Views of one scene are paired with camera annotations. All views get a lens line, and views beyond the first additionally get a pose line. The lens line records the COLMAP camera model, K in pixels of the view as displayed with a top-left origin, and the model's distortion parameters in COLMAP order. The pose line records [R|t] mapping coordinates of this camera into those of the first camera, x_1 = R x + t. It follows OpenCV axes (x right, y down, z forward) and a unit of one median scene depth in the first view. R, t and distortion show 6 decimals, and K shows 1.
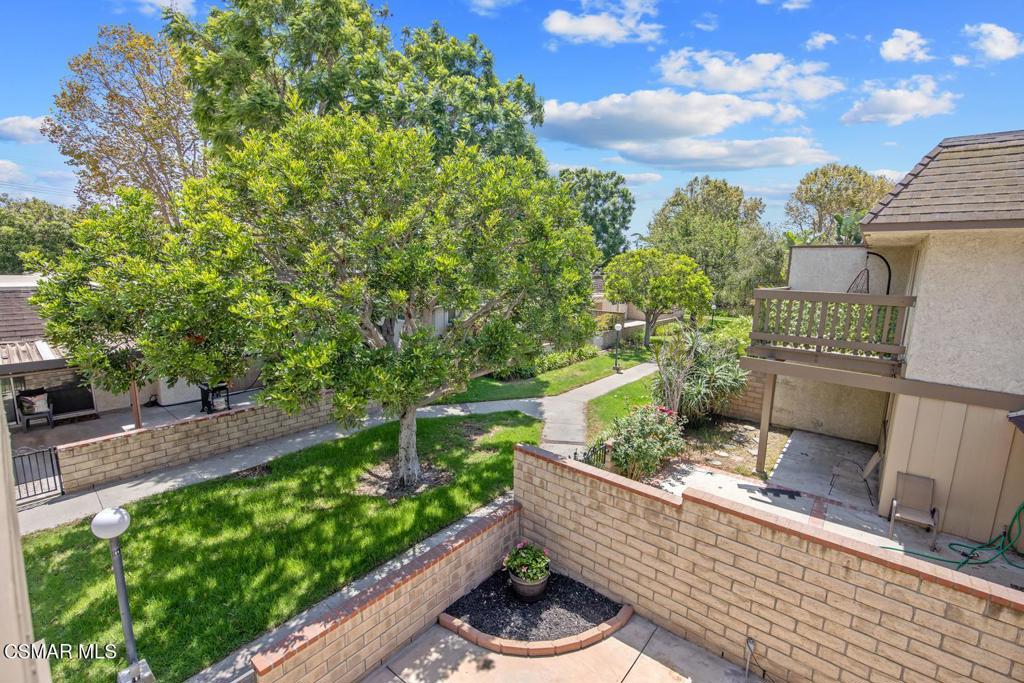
lens RADIAL K [[442.1, 0, 510.8], [0, 442.1, 352.2], [0, 0, 1]] dist [-0.015126, 0.000205]
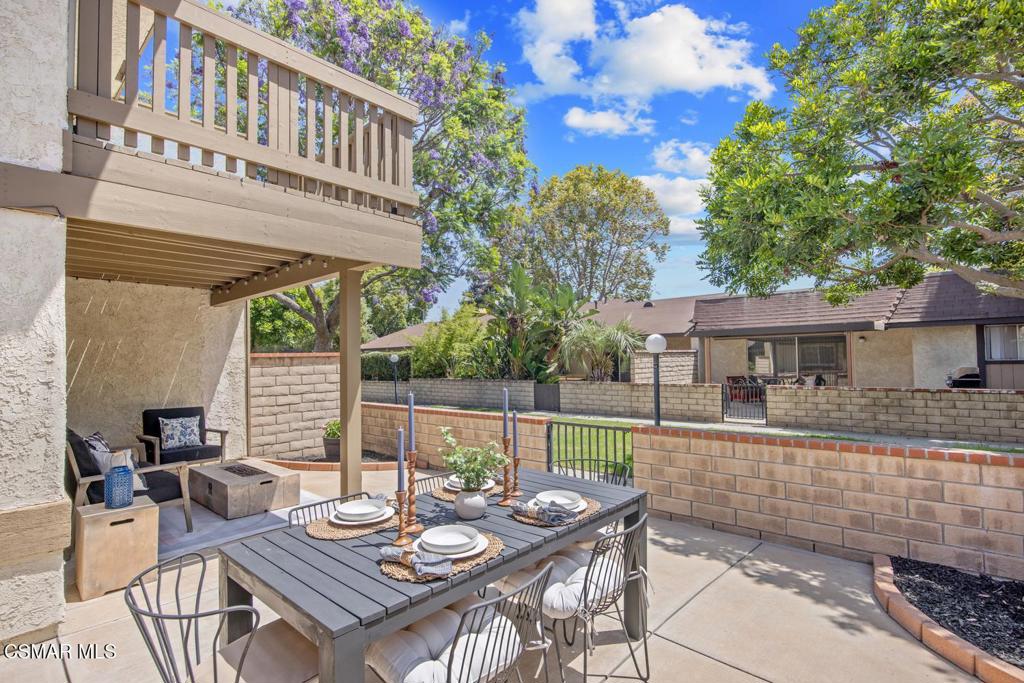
lens RADIAL K [[476.3, 0, 513.5], [0, 476.3, 344.4], [0, 0, 1]] dist [-0.008787, 0.000028]
pose [[-0.033774, -0.043485, -0.998483, 0.275690], [-0.170064, 0.984733, -0.037133, 0.219681], [0.984854, 0.168552, -0.040653, 0.249766]]
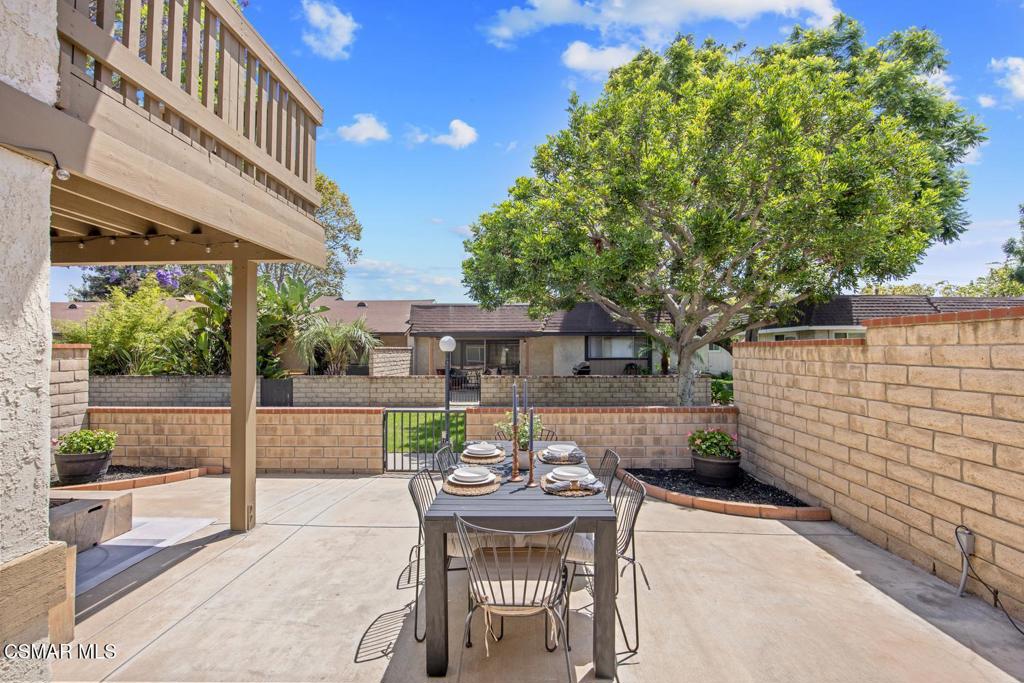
lens RADIAL K [[440.4, 0, 510.2], [0, 440.4, 345.3], [0, 0, 1]] dist [-0.011101, 0.000068]
pose [[0.611197, -0.024012, -0.791114, 0.282287], [-0.137737, 0.981061, -0.136190, 0.252187], [0.779401, 0.192205, 0.596314, 0.046653]]
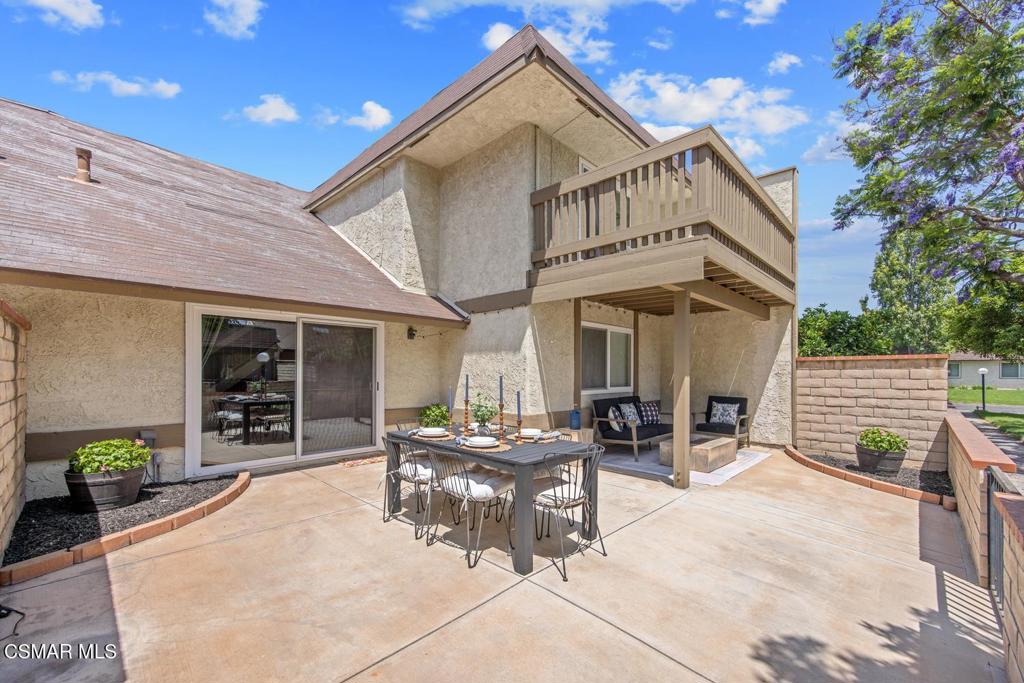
lens RADIAL K [[424.9, 0, 522.4], [0, 424.9, 368.1], [0, 0, 1]] dist [-0.000478, 0.000028]
pose [[-0.998057, -0.017565, 0.059787, 0.013152], [-0.006471, 0.983478, 0.180911, 0.165111], [-0.061977, 0.180173, -0.981681, 0.571229]]
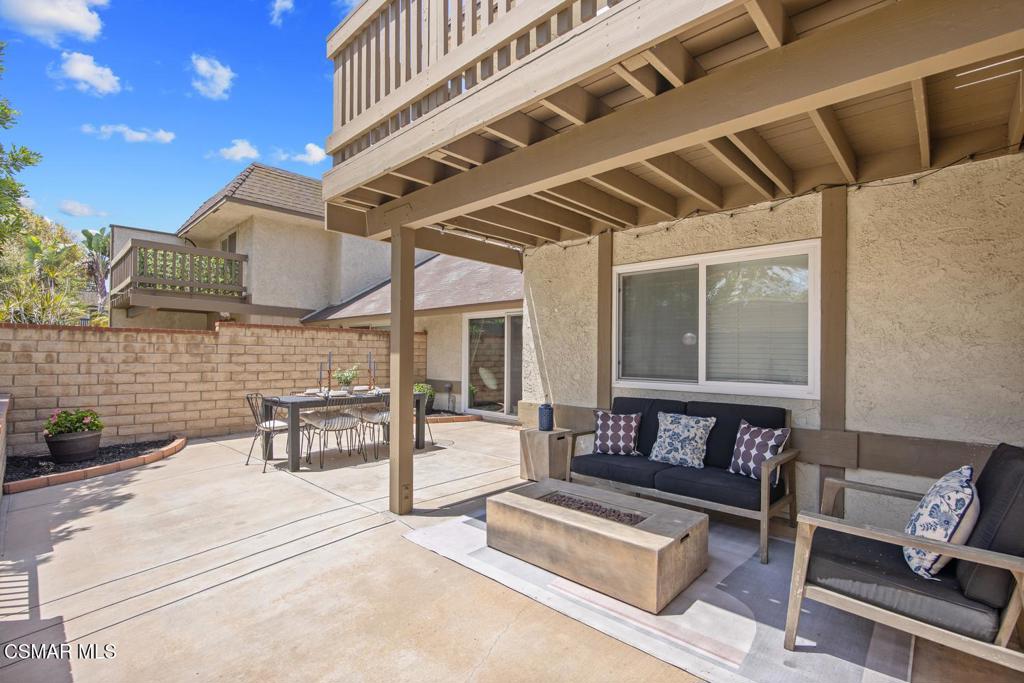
lens RADIAL K [[476.3, 0, 513.5], [0, 476.3, 344.4], [0, 0, 1]] dist [-0.008787, 0.000028]
pose [[0.071289, 0.010203, 0.997403, -0.502652], [0.179514, 0.983489, -0.022892, 0.277601], [-0.981169, 0.180680, 0.068281, -0.015979]]
